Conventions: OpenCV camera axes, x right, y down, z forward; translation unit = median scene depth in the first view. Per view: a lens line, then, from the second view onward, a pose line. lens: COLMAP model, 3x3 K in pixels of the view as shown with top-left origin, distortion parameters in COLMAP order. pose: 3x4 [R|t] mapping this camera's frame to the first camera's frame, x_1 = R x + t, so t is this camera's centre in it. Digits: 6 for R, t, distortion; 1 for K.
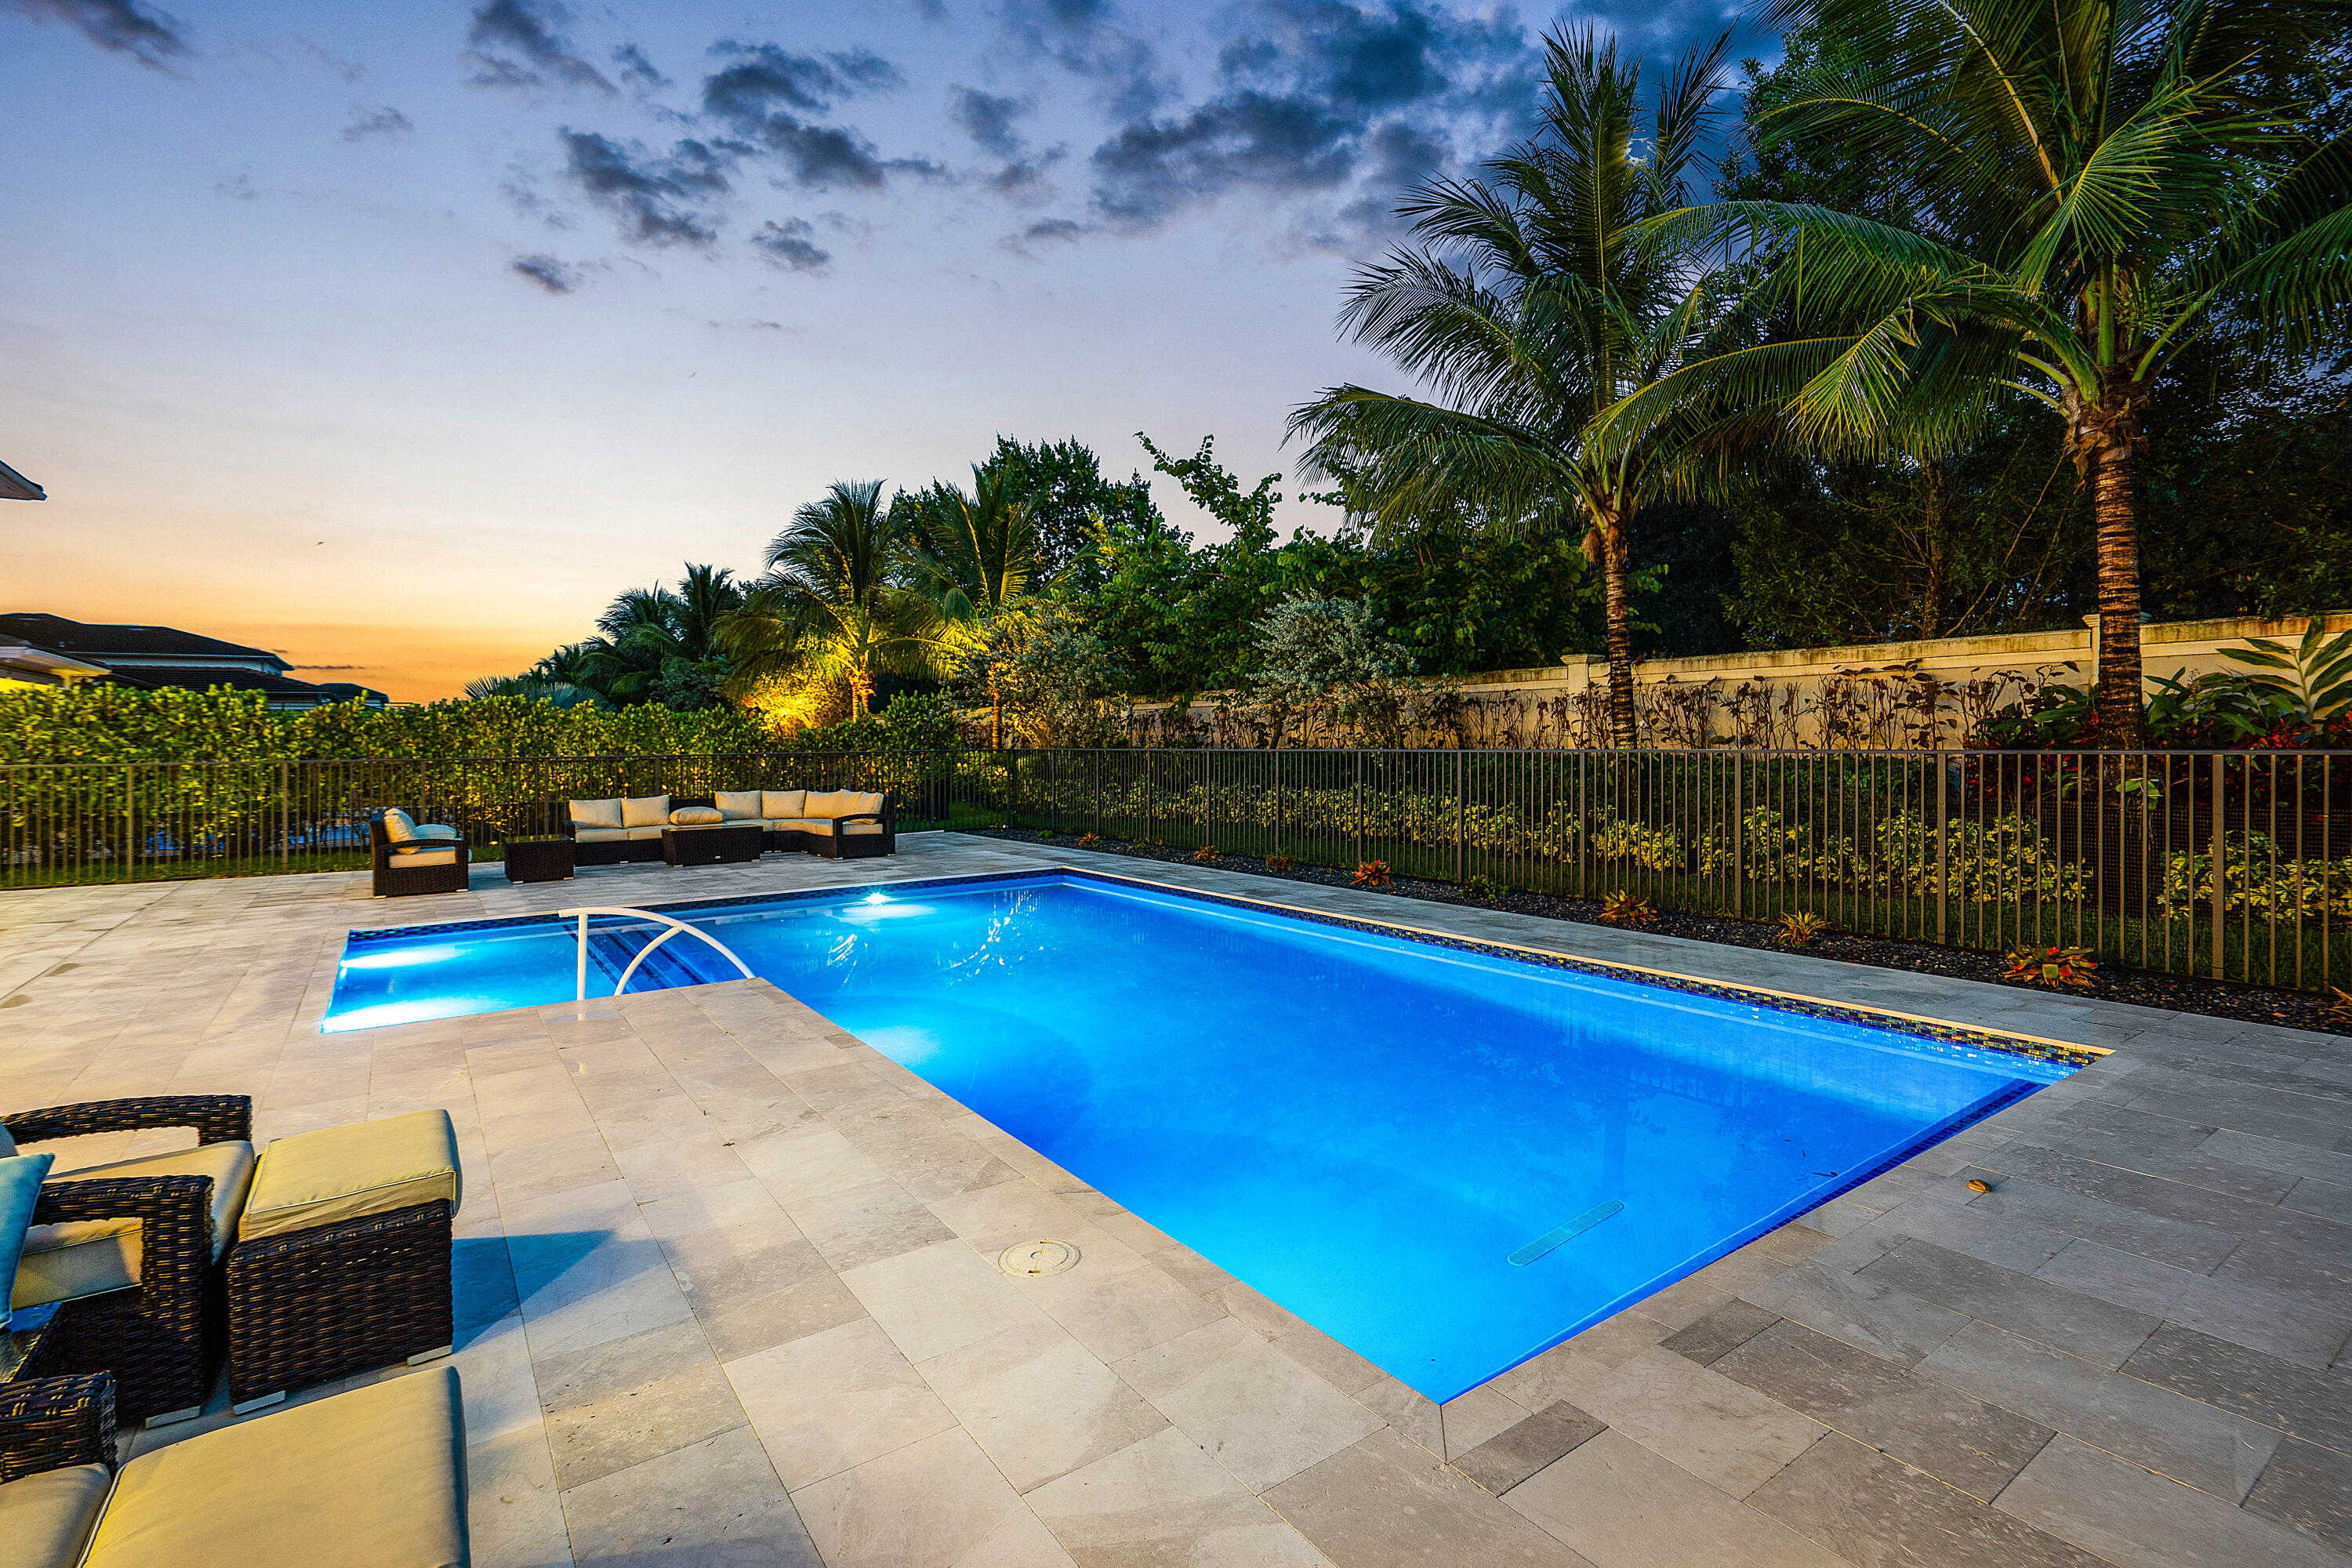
lens RADIAL K [[1118.2, 0, 1194.6], [0, 1118.2, 774.4], [0, 0, 1]] dist [-0.001760, -0.000353]
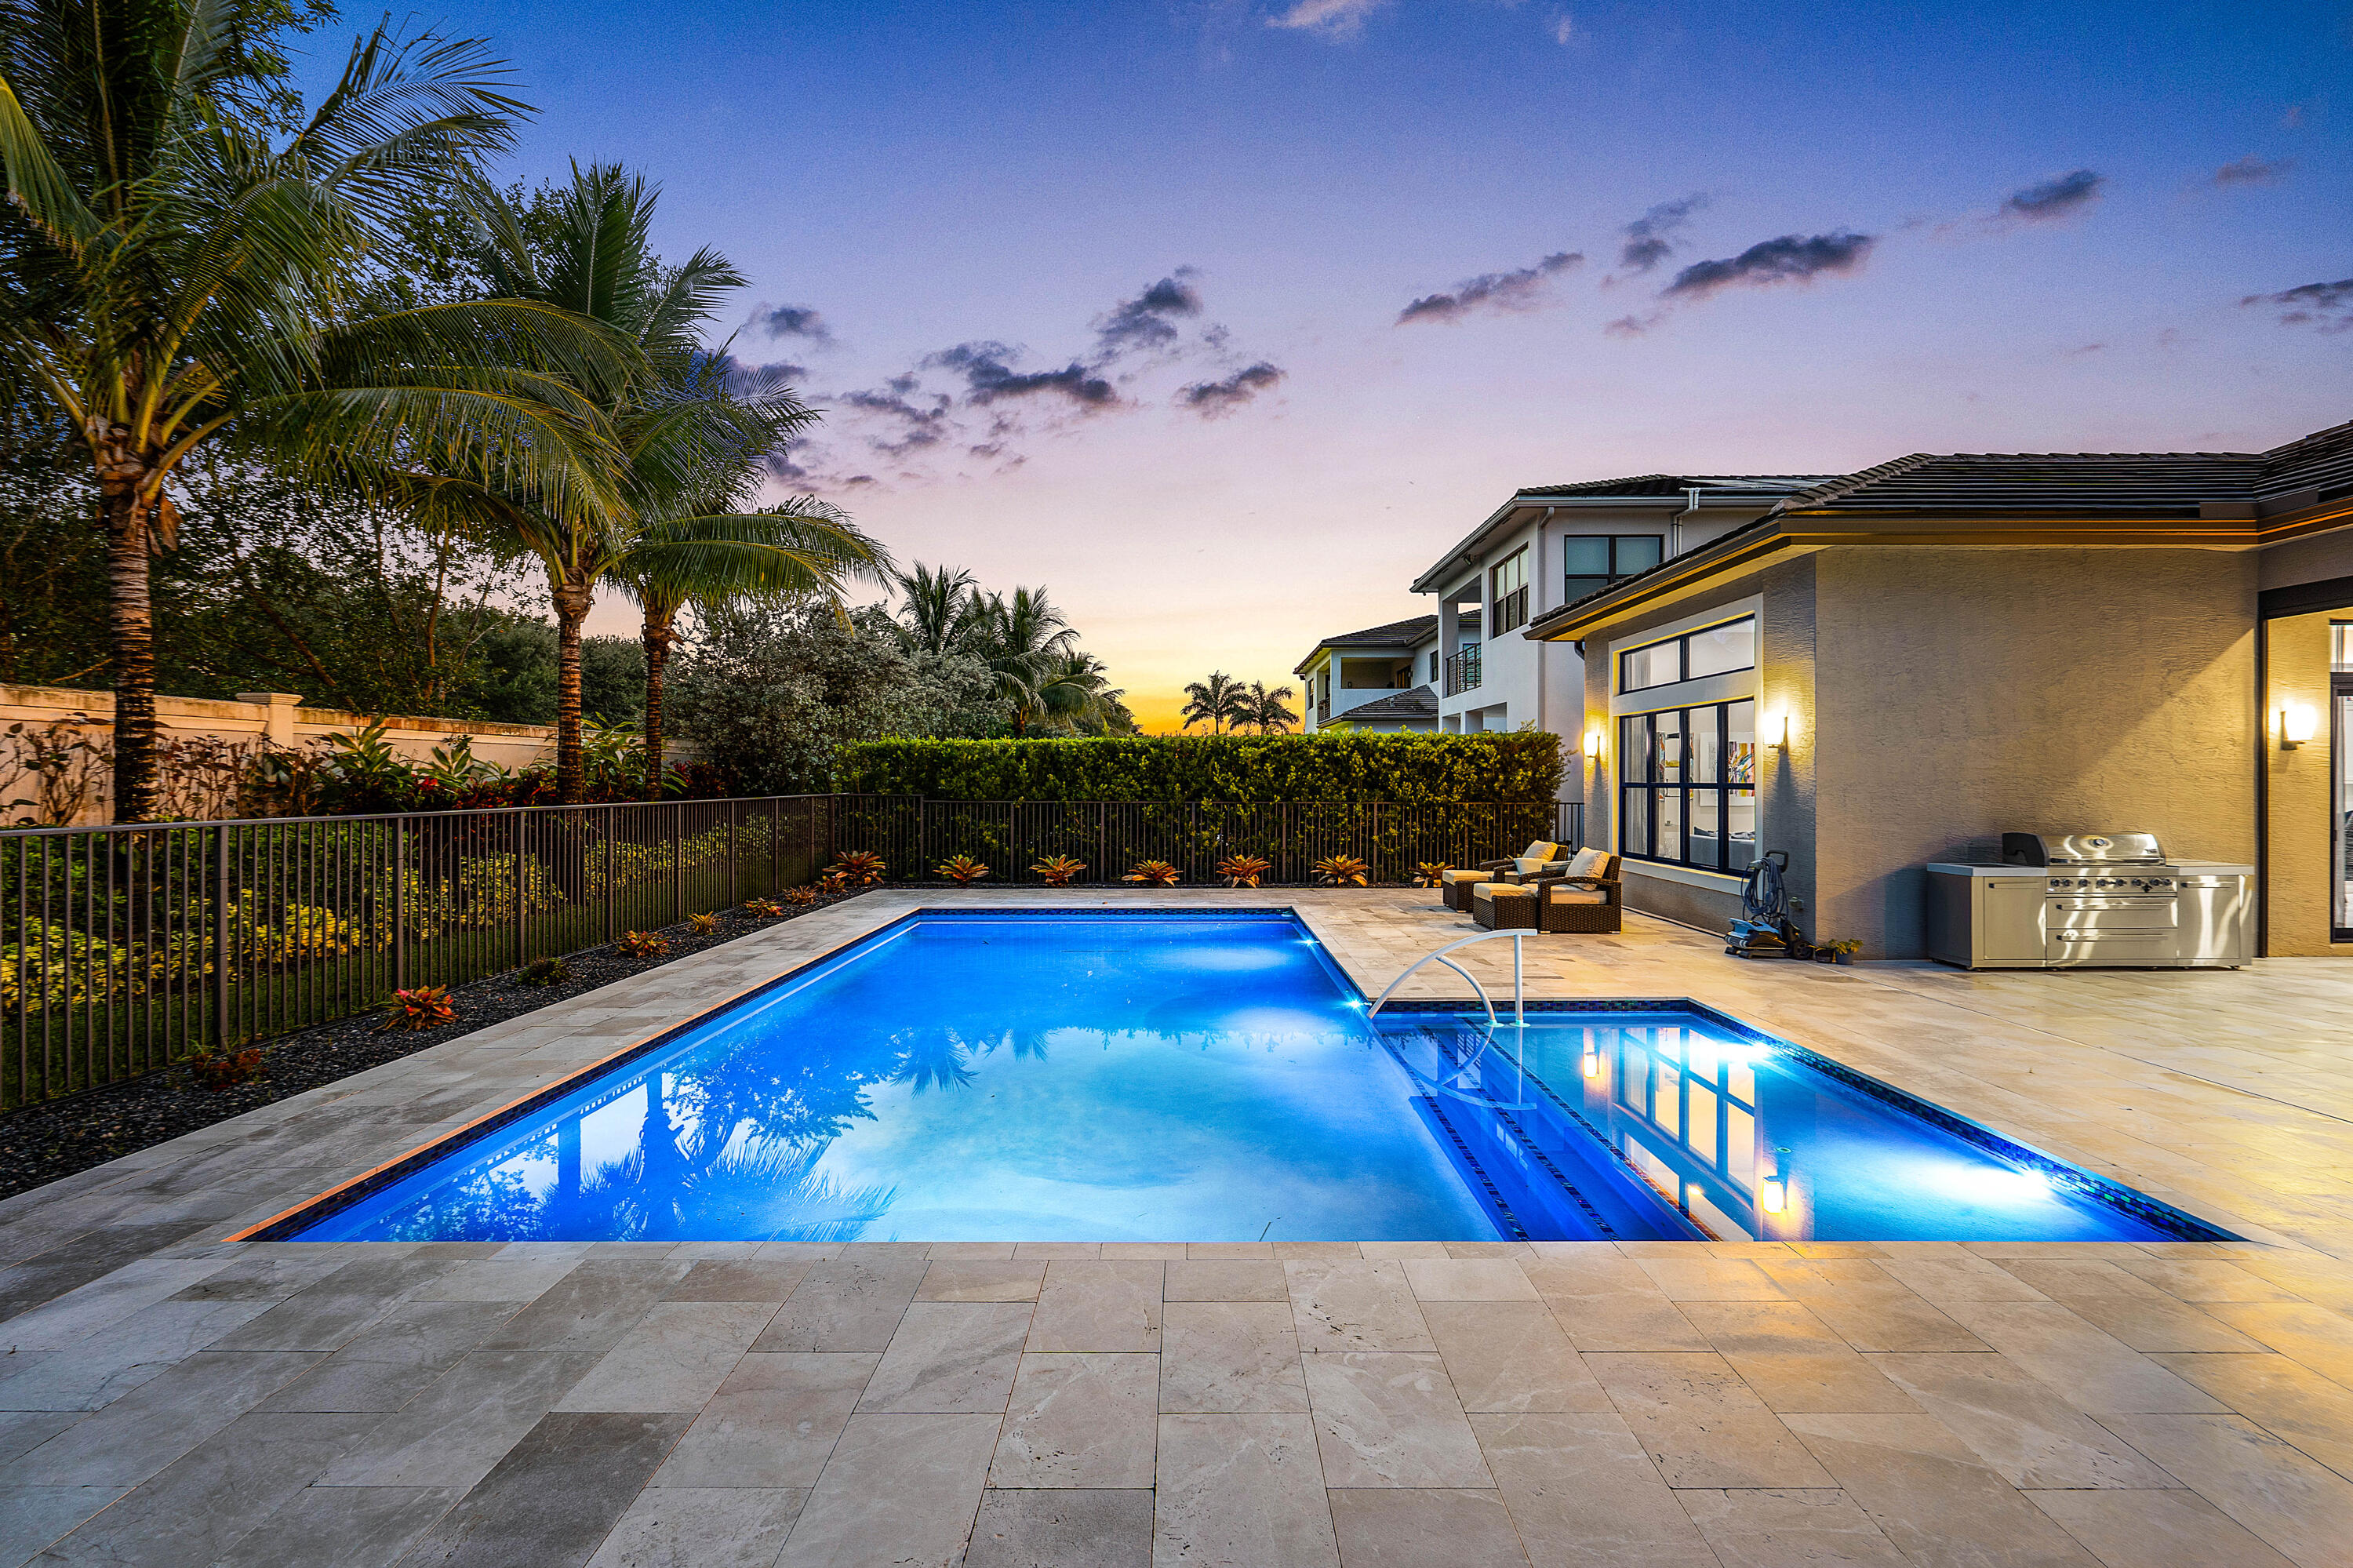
lens RADIAL K [[1099.0, 0, 1224.8], [0, 1099.0, 785.1], [0, 0, 1]] dist [0.002710, 0.000476]
pose [[-0.835901, 0.014071, 0.548701, -0.536503], [0.033592, 0.999109, 0.025554, -0.037423], [-0.547852, 0.039793, -0.835628, 1.191954]]
